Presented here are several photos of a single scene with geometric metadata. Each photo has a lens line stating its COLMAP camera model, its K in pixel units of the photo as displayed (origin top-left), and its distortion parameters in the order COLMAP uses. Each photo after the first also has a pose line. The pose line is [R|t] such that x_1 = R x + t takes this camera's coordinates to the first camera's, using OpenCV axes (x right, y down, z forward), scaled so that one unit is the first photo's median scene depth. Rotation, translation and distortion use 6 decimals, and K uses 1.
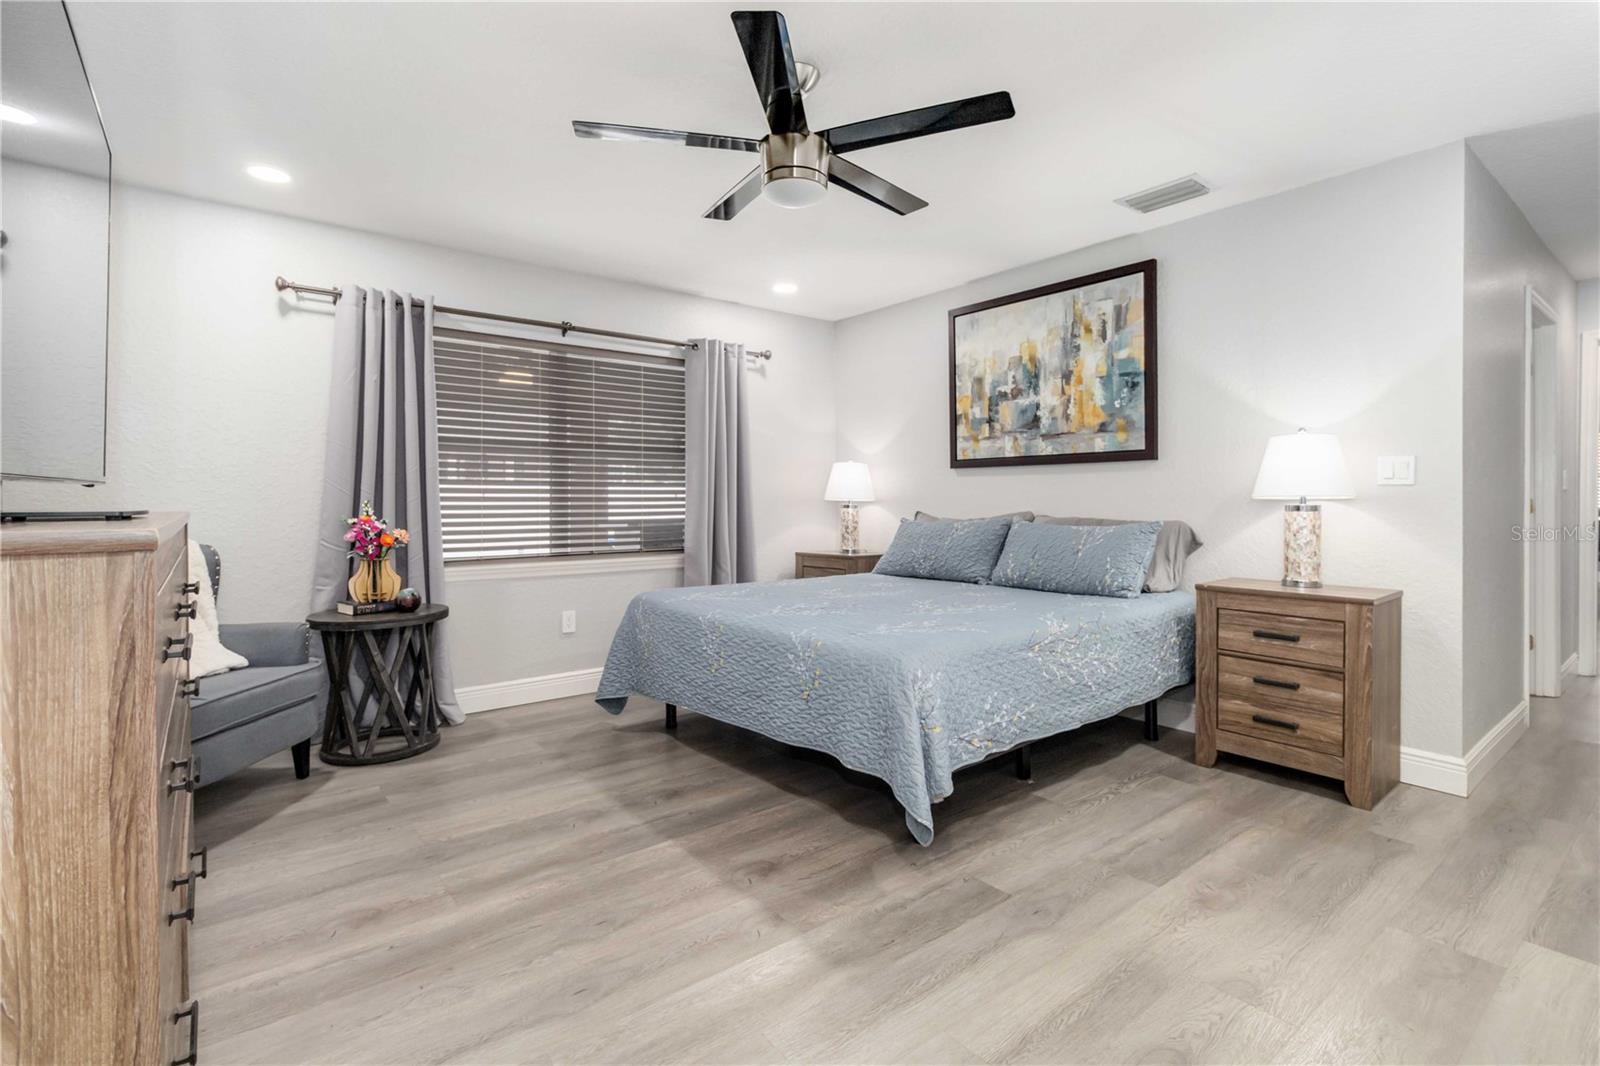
lens RADIAL K [[747.6, 0, 805.1], [0, 747.6, 505.0], [0, 0, 1]] dist [0.003245, -0.000248]
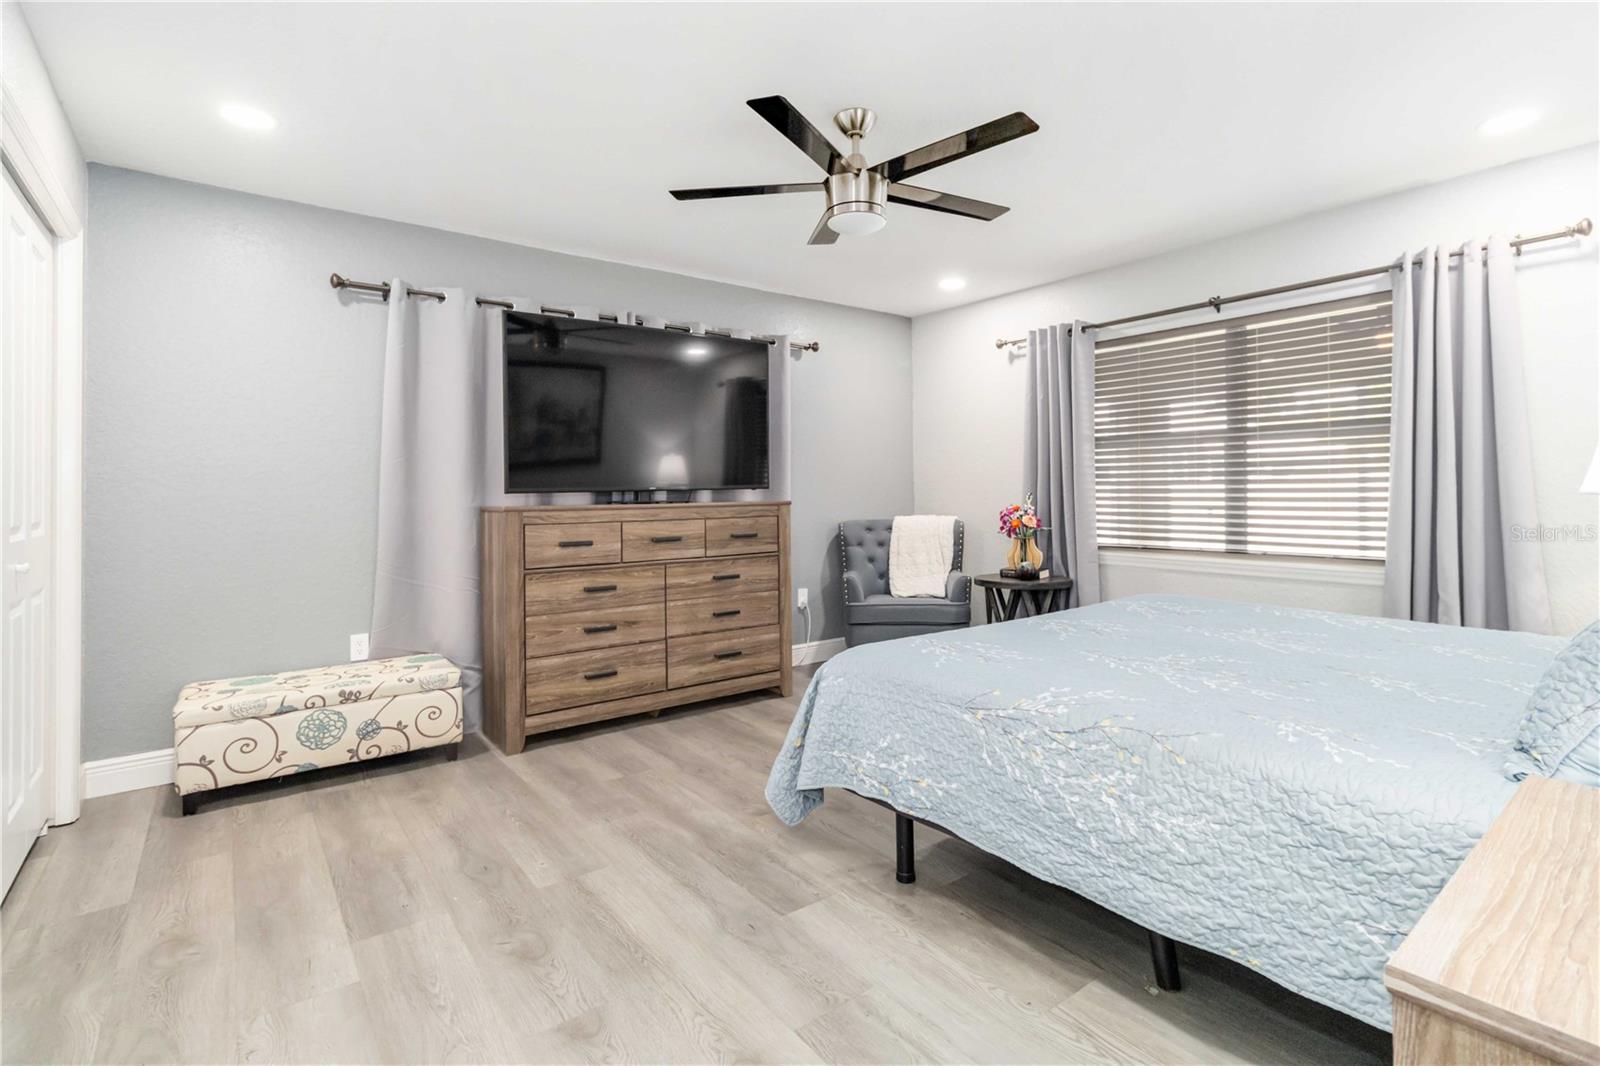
lens RADIAL K [[747.6, 0, 804.2], [0, 747.6, 486.0], [0, 0, 1]] dist [0.003245, -0.000248]
pose [[-0.006837, -0.006123, -0.999958, 1.104730], [0.003004, 0.999977, -0.006143, -0.017192], [0.999972, -0.003046, -0.006818, 0.927808]]
